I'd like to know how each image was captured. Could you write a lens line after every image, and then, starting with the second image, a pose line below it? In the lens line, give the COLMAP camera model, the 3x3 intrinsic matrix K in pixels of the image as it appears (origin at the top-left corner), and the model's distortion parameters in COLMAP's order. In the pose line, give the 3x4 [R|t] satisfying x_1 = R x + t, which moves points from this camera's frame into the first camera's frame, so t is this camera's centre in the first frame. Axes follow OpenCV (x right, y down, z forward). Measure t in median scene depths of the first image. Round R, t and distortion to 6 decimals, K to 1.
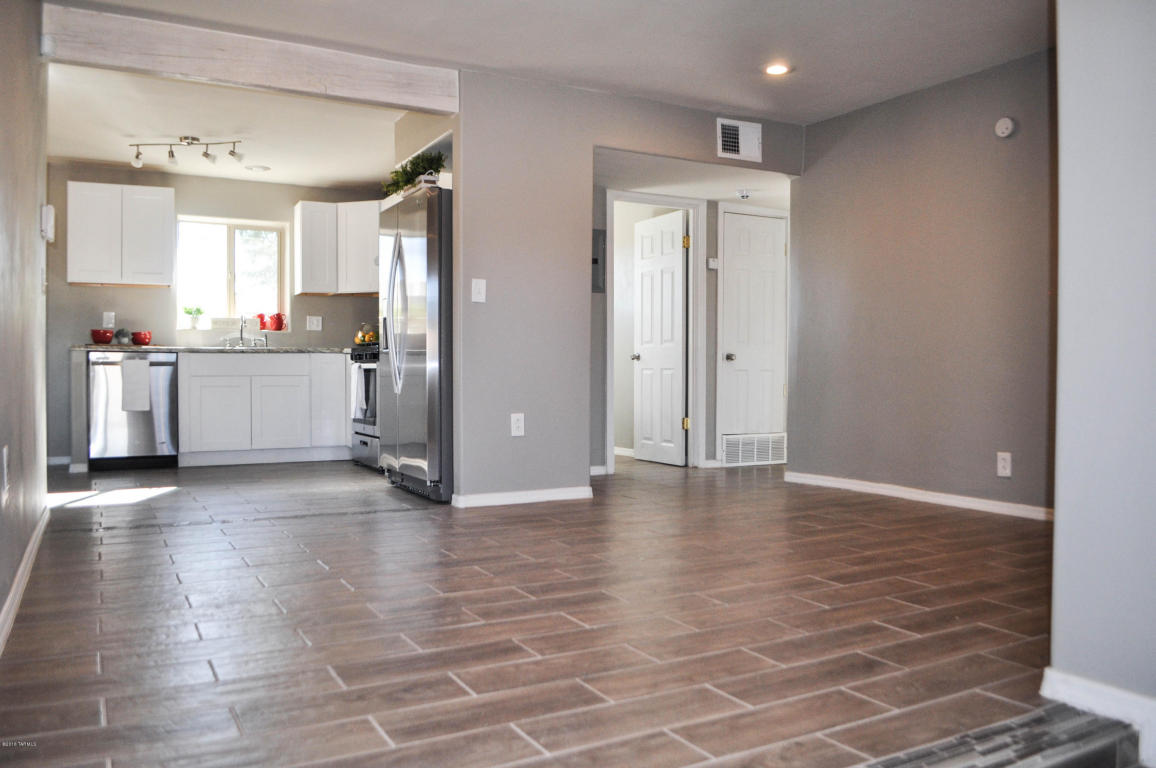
lens RADIAL K [[921.6, 0, 583.0], [0, 921.6, 385.4], [0, 0, 1]] dist [-0.068804, -0.005480]
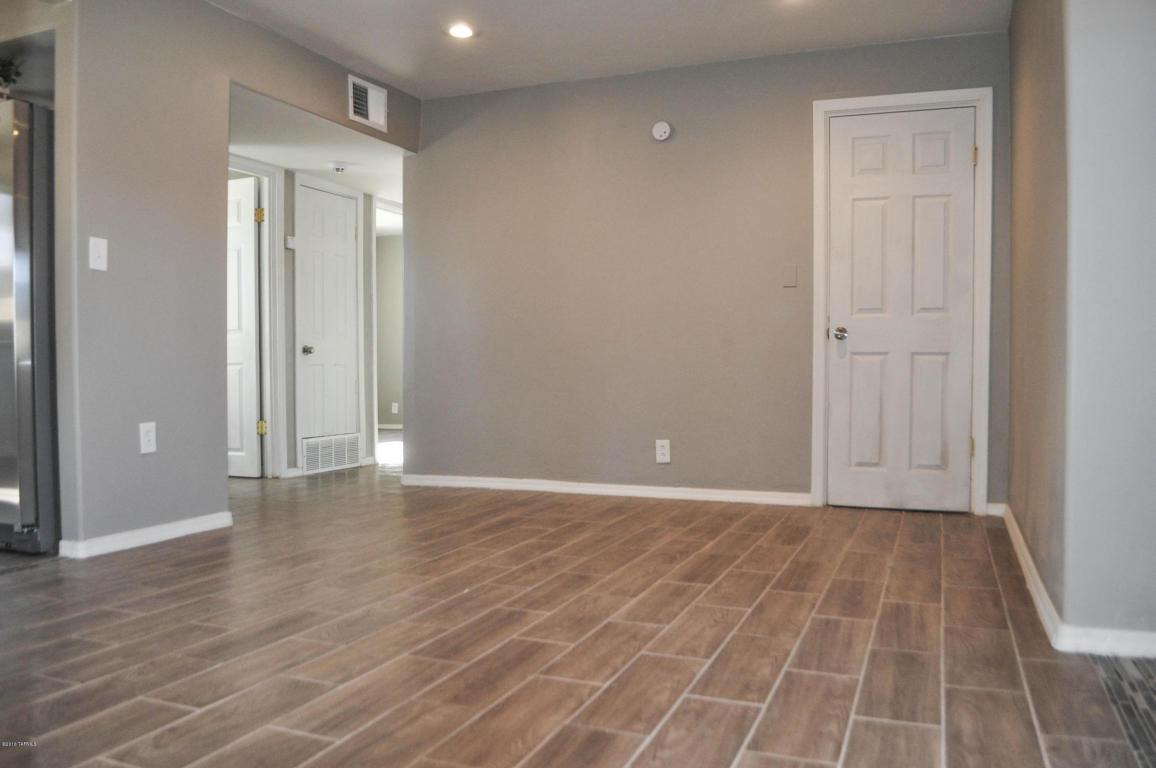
lens RADIAL K [[921.6, 0, 575.8], [0, 921.6, 381.5], [0, 0, 1]] dist [-0.068804, -0.005480]
pose [[0.776967, -0.015281, 0.629356, -0.234967], [0.016568, 0.999855, 0.003823, 0.000459], [-0.629324, 0.007457, 0.777108, 0.190660]]
